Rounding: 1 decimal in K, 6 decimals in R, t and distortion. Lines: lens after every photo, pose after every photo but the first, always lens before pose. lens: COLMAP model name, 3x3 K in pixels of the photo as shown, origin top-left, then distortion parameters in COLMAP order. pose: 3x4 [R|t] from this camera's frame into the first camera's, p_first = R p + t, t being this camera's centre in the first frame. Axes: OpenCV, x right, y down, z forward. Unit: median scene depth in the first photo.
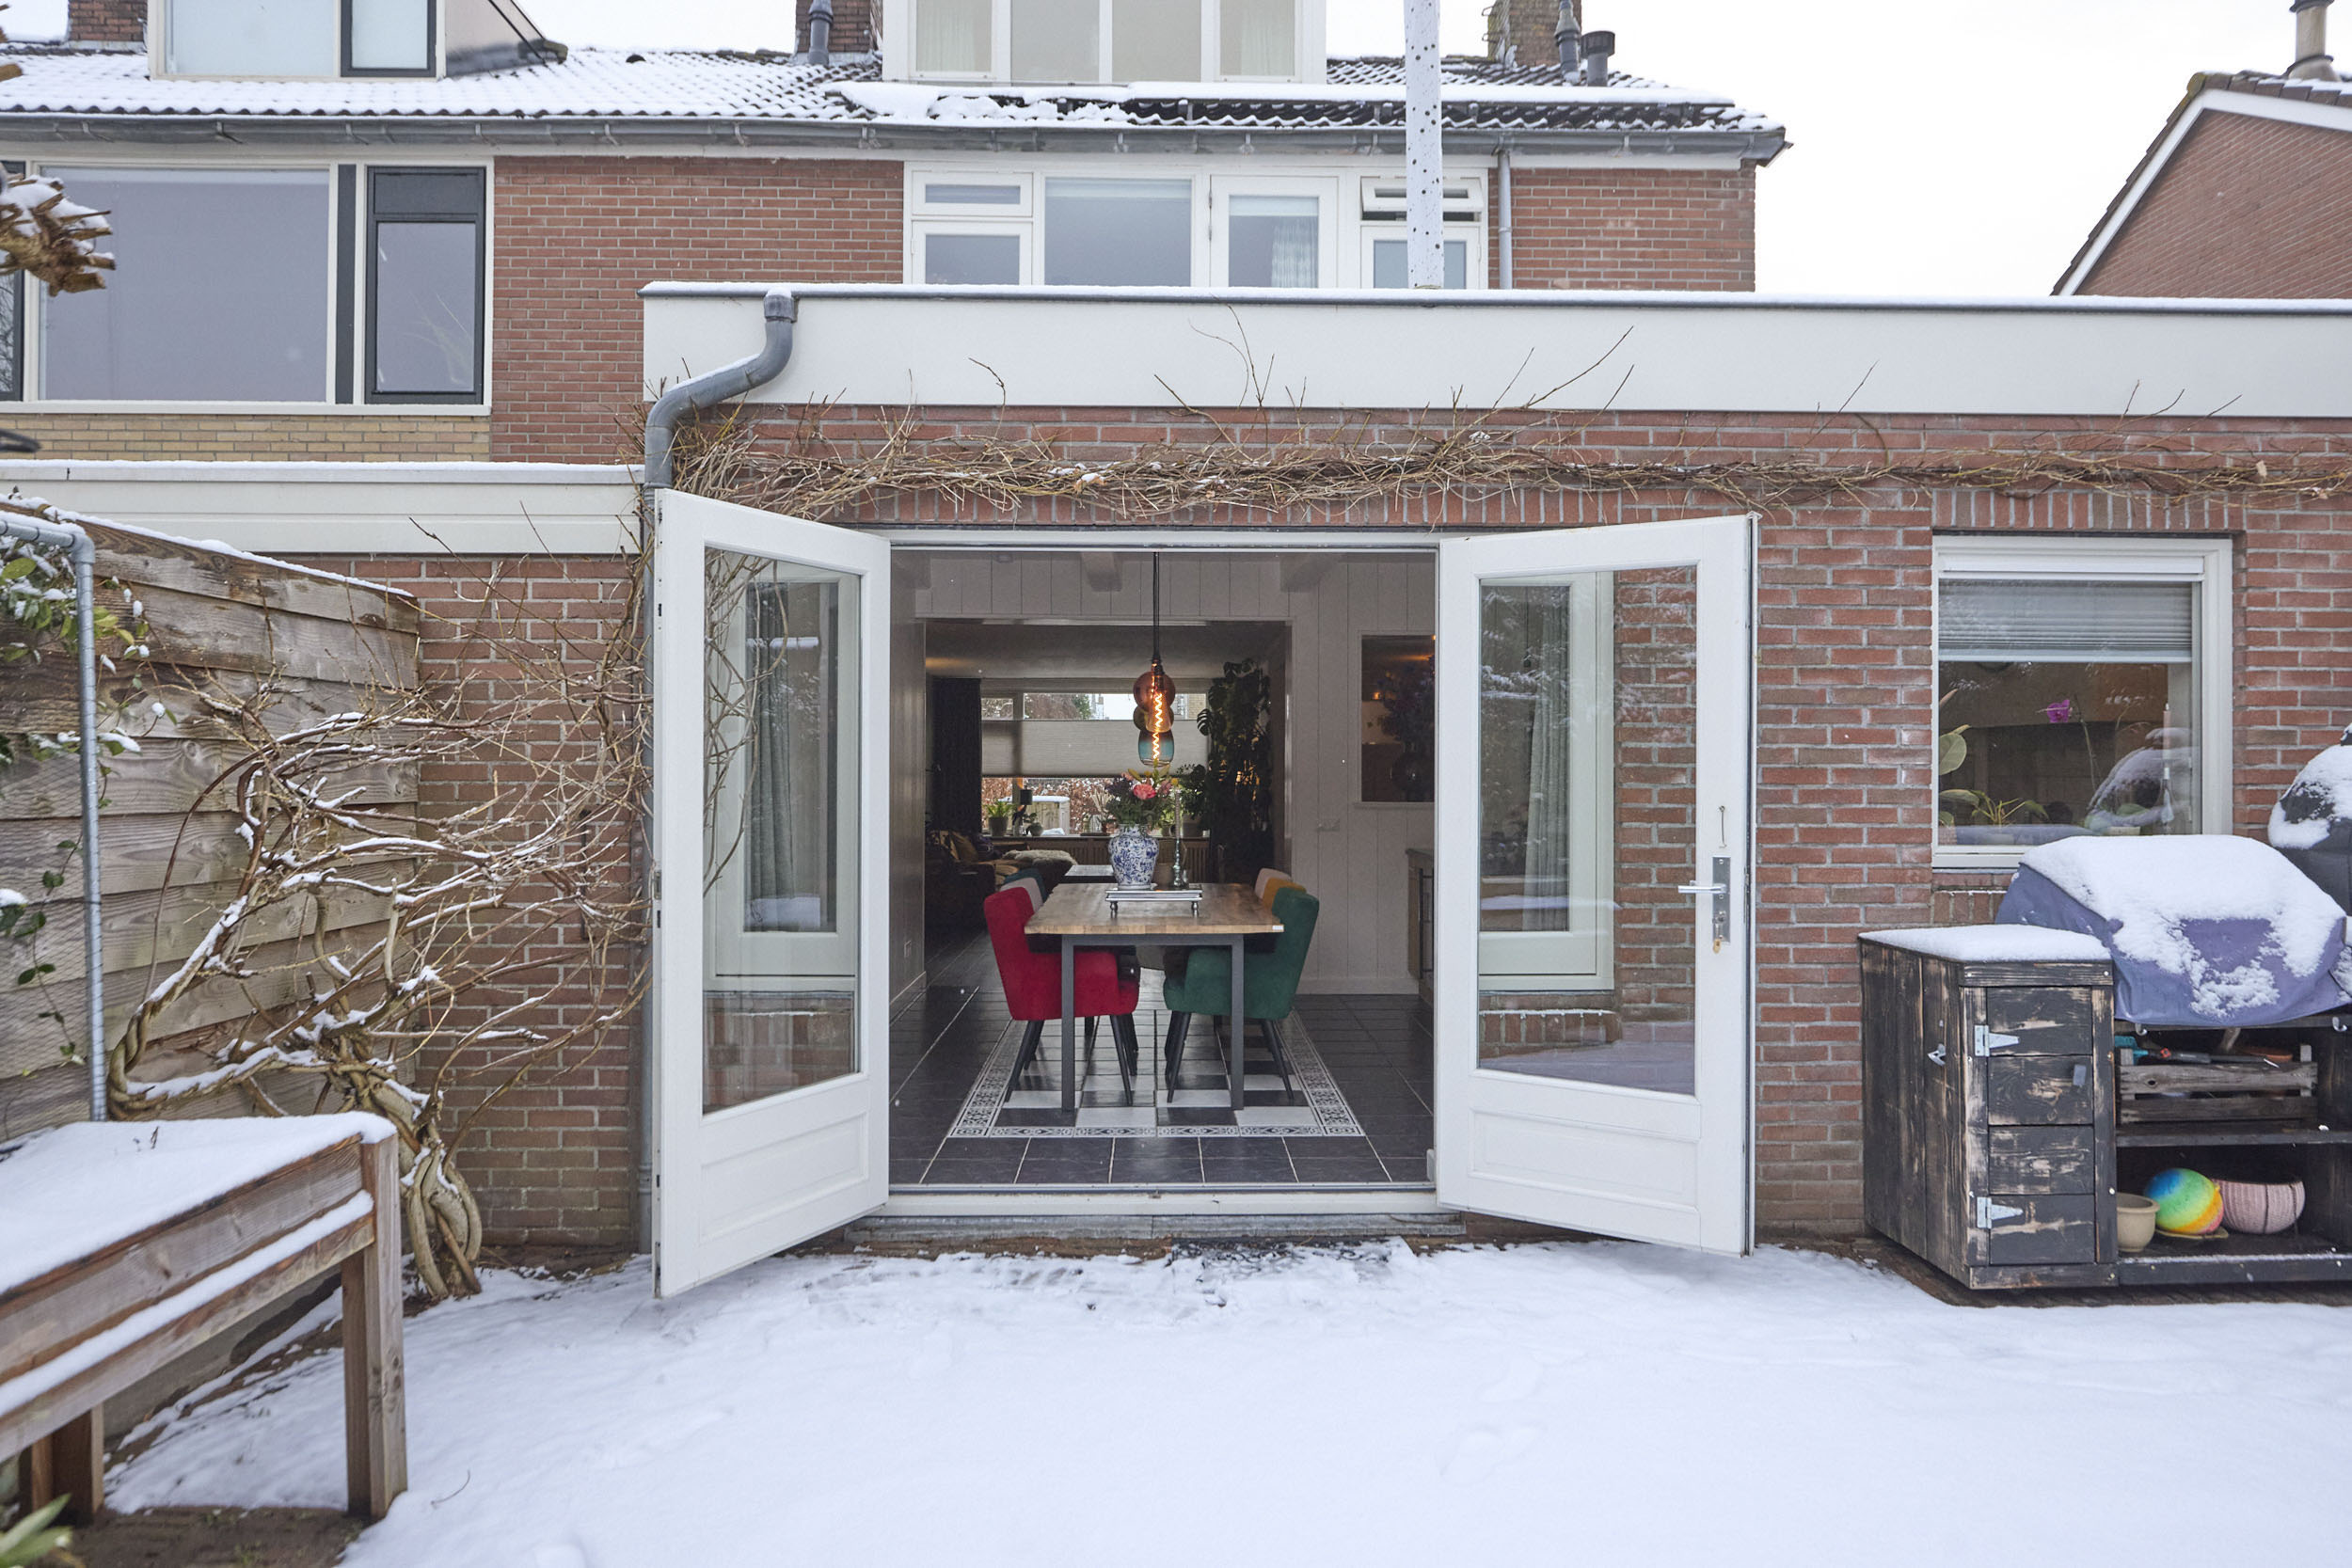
lens RADIAL K [[1456.9, 0, 1185.2], [0, 1456.9, 754.7], [0, 0, 1]] dist [-0.007652, 0.005177]
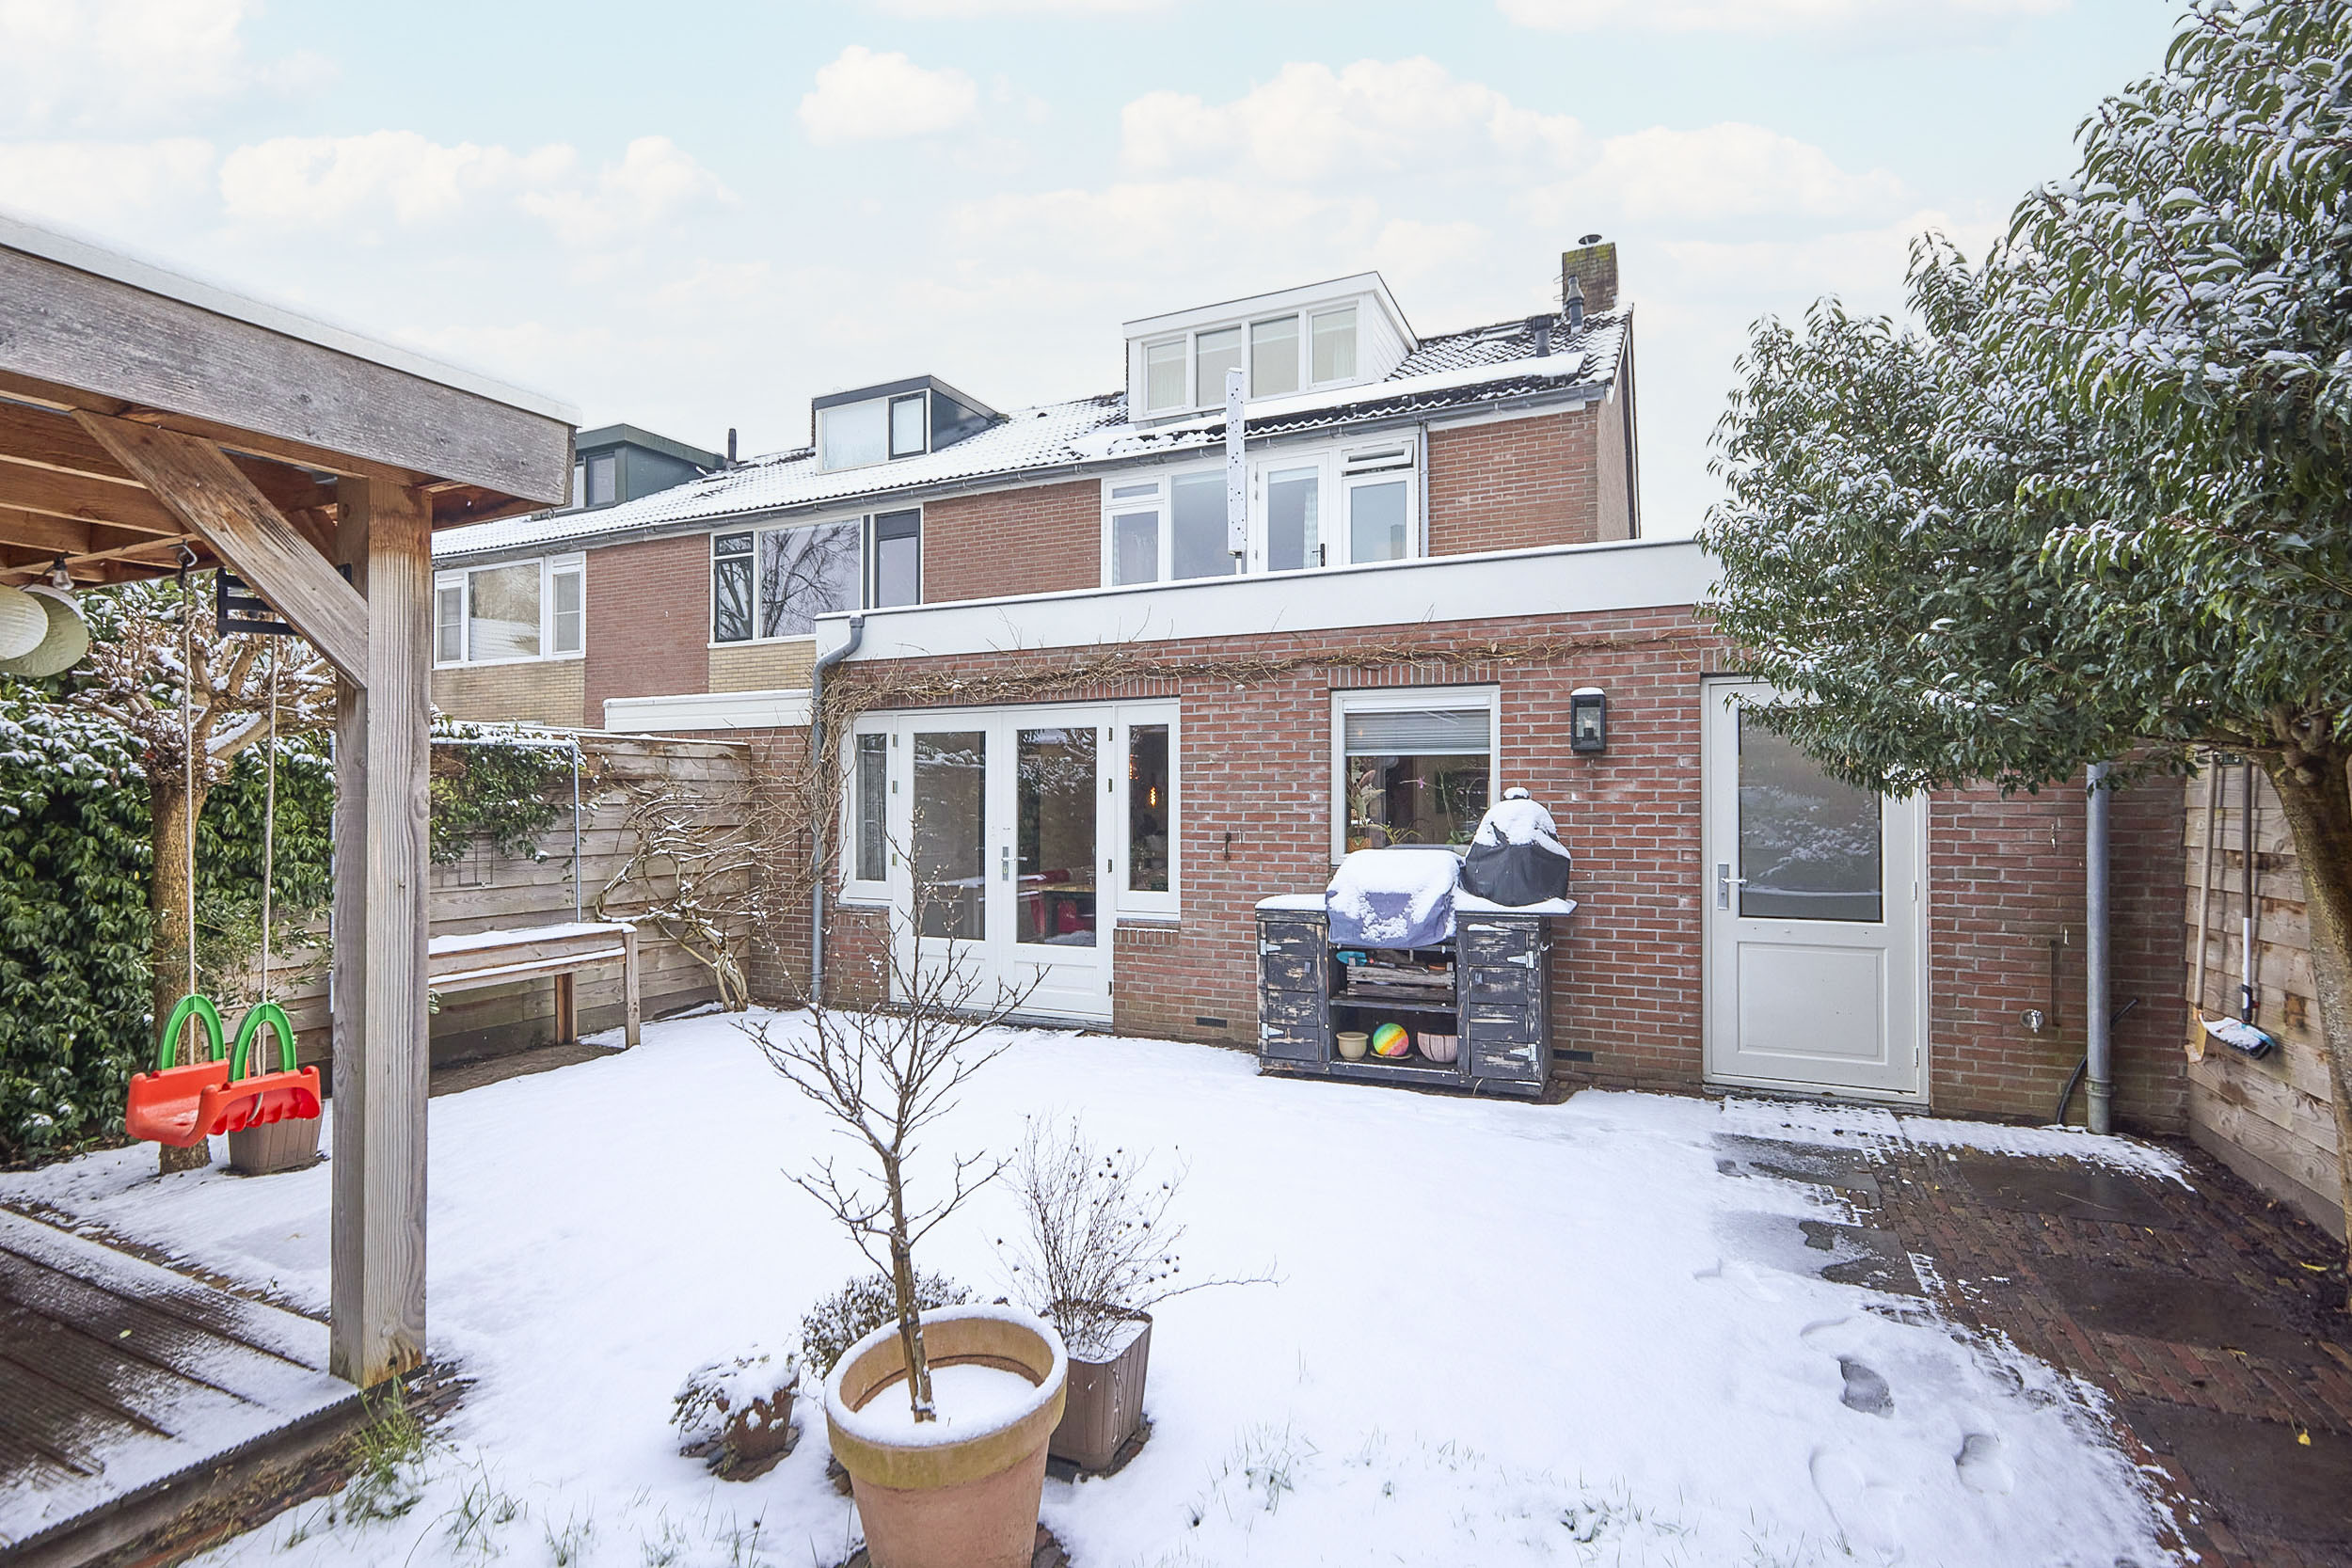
lens RADIAL K [[1075.7, 0, 1176.0], [0, 1075.7, 784.0], [0, 0, 1]] dist [0.000153, 0.000038]
pose [[0.899643, -0.008873, -0.436536, 0.959905], [0.007581, 0.999960, -0.004702, -0.024421], [0.436560, 0.000921, 0.899675, -0.369050]]
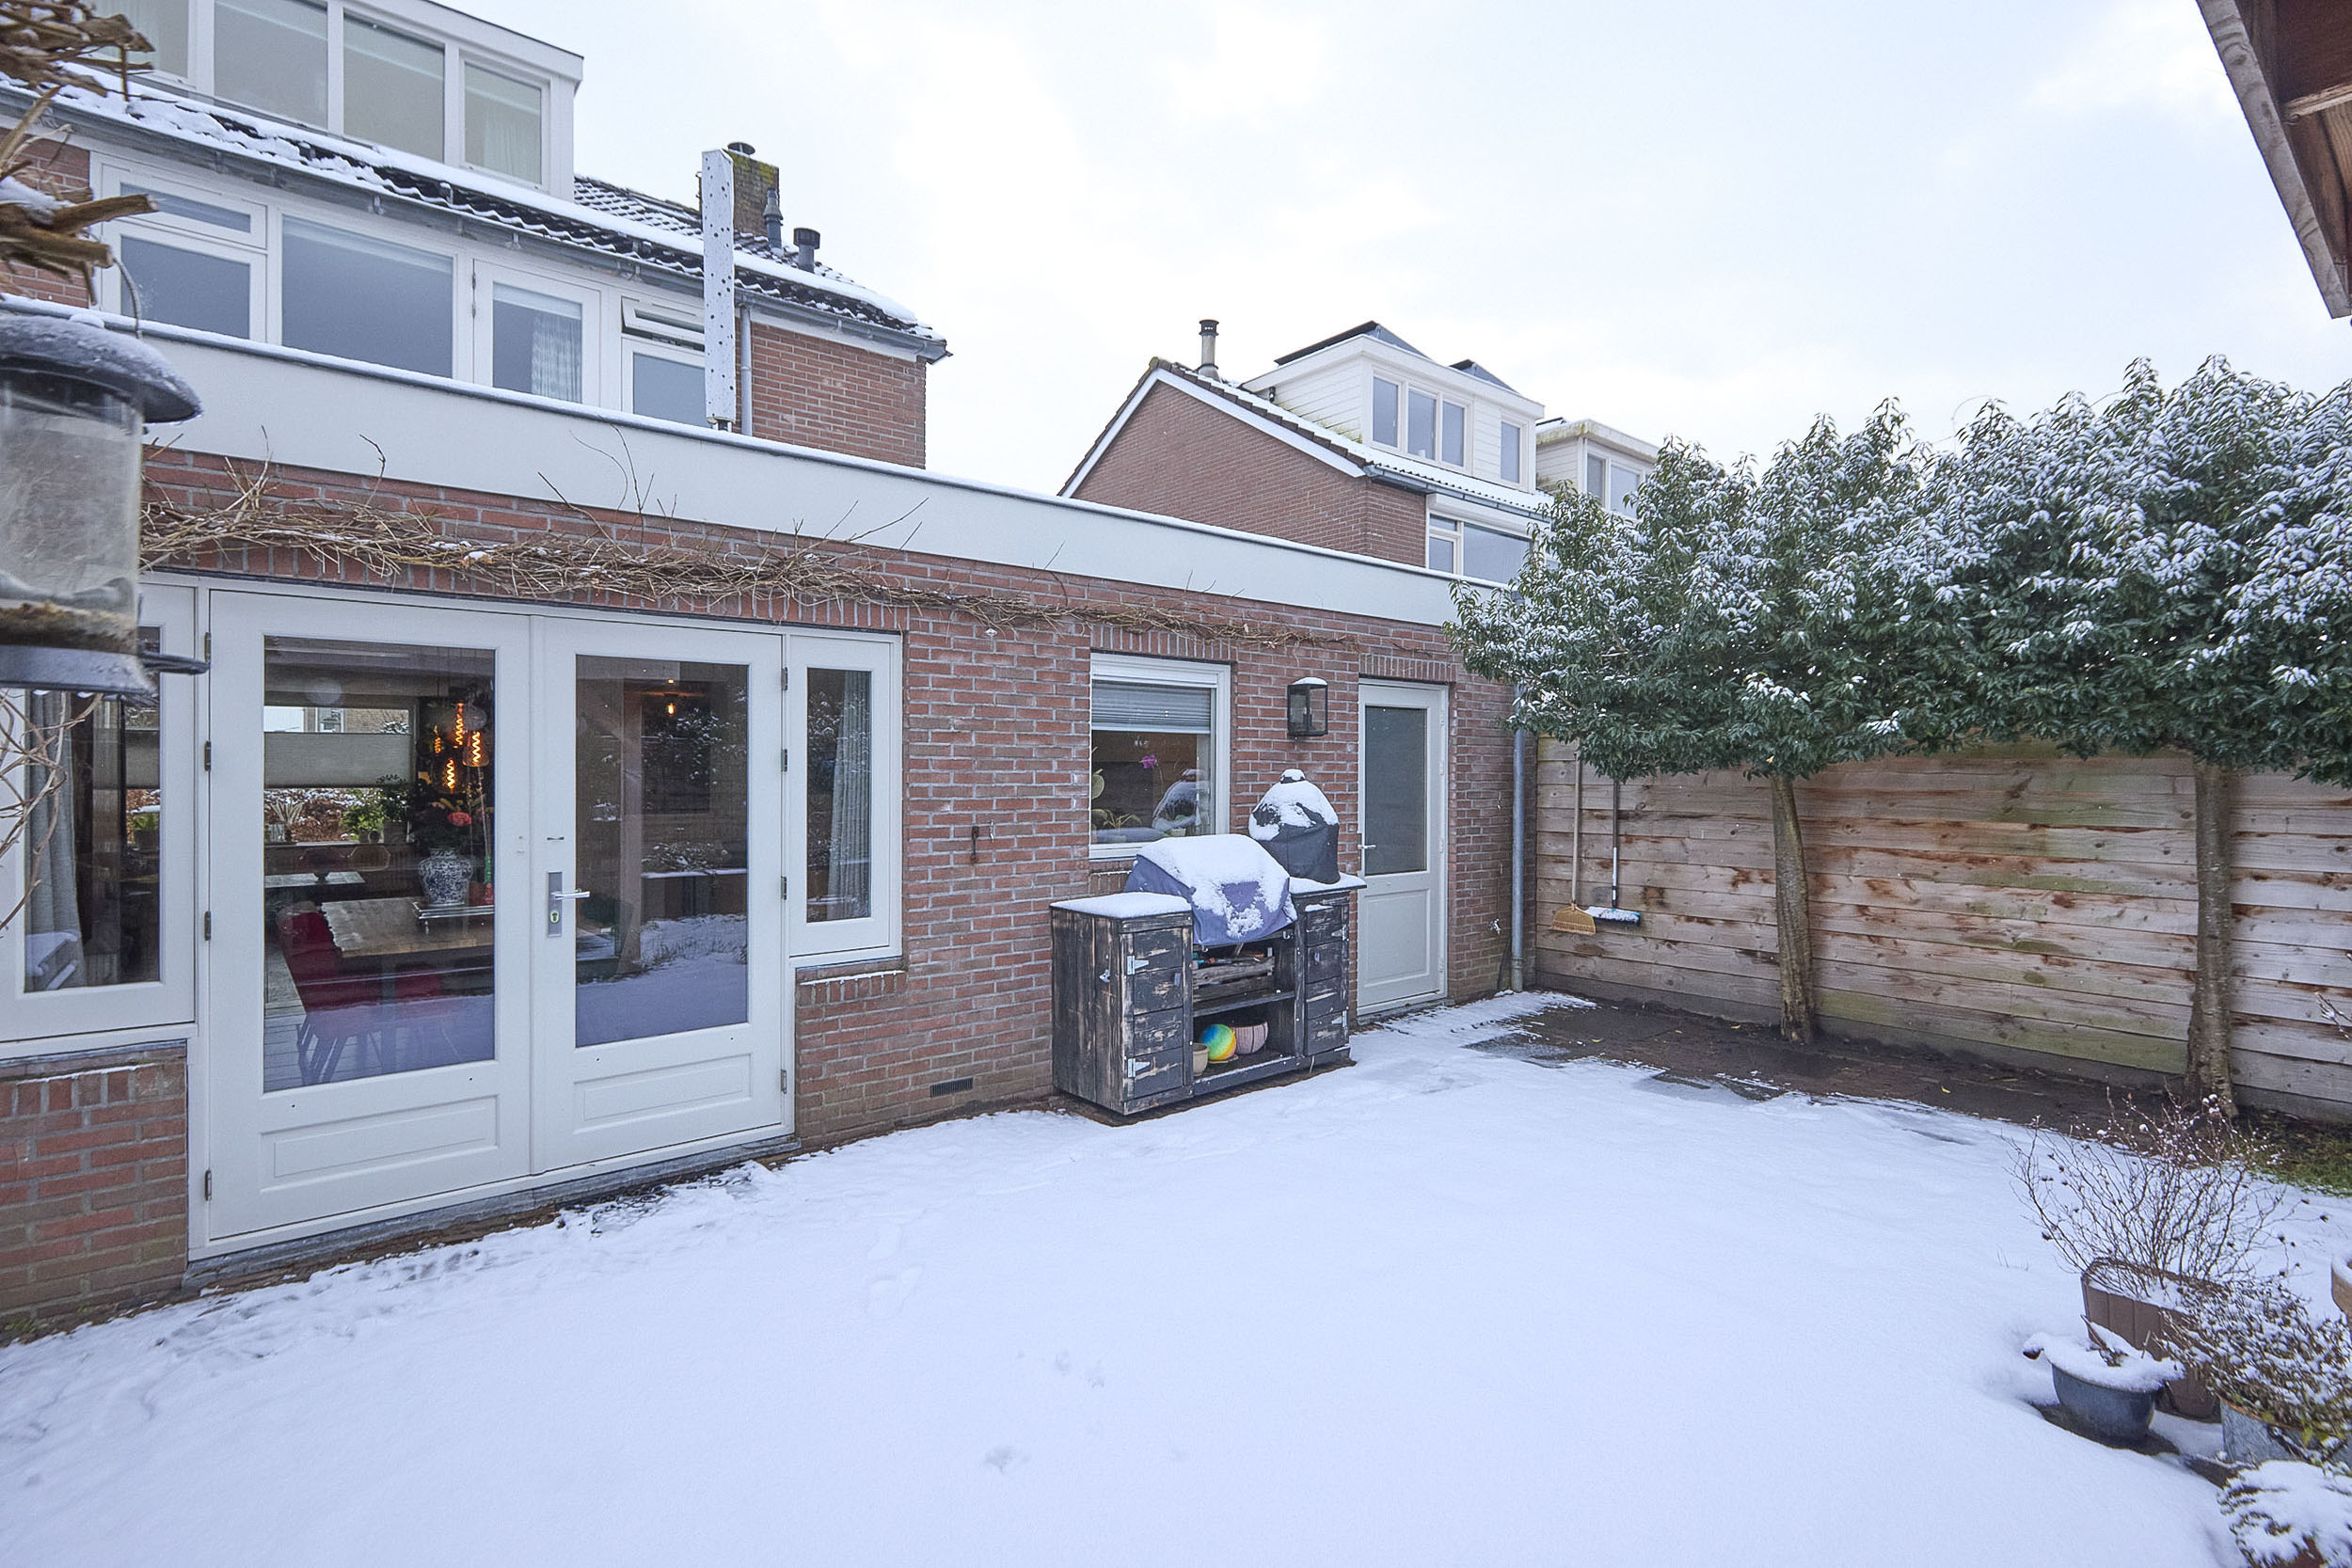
lens RADIAL K [[1096.3, 0, 1180.2], [0, 1096.3, 773.5], [0, 0, 1]] dist [0.002481, 0.000571]
pose [[0.784335, -0.002332, 0.620333, -0.161717], [-0.007682, 0.999880, 0.013472, -0.034752], [-0.620290, -0.015332, 0.784222, -0.013522]]
